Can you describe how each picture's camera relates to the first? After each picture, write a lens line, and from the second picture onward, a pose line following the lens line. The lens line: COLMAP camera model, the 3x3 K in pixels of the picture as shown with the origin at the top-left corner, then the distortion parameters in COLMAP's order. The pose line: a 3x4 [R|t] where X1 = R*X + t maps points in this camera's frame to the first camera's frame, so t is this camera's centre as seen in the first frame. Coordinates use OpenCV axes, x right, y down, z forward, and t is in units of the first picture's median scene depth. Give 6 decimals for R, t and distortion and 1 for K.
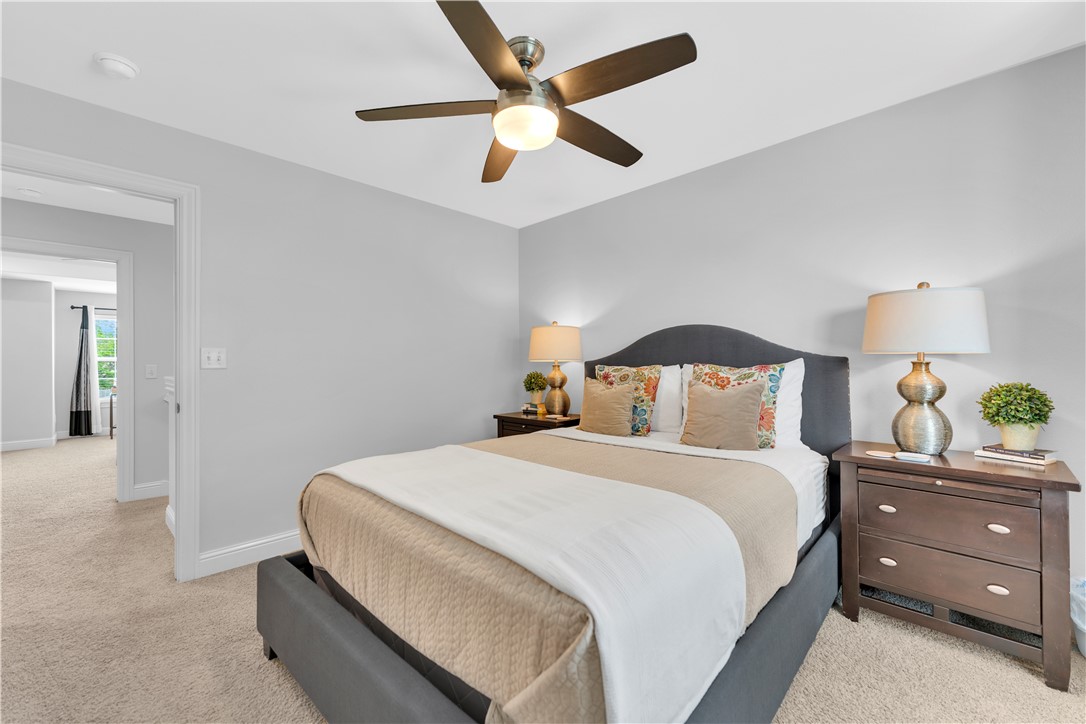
lens RADIAL K [[445.7, 0, 535.4], [0, 445.7, 360.7], [0, 0, 1]] dist [0.003572, -0.000996]
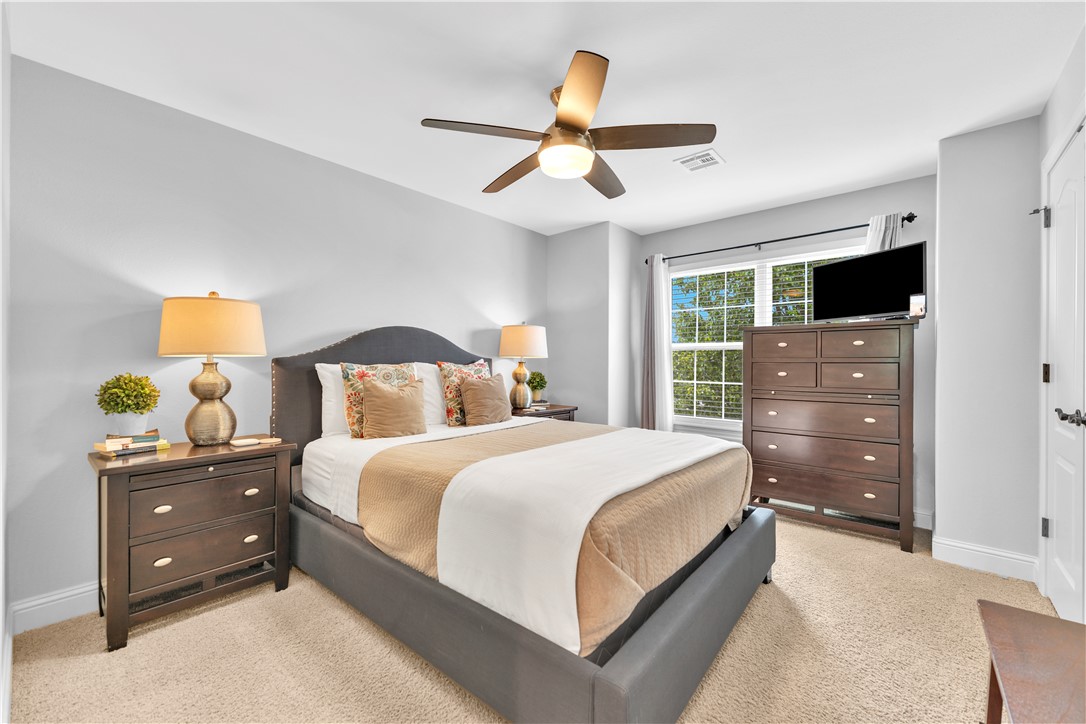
lens RADIAL K [[445.7, 0, 532.7], [0, 445.7, 364.3], [0, 0, 1]] dist [0.003572, -0.000996]
pose [[-0.085913, 0.003037, 0.996298, -0.313380], [-0.007988, 0.999961, -0.003737, 0.005542], [-0.996271, -0.008279, -0.085885, 0.309956]]
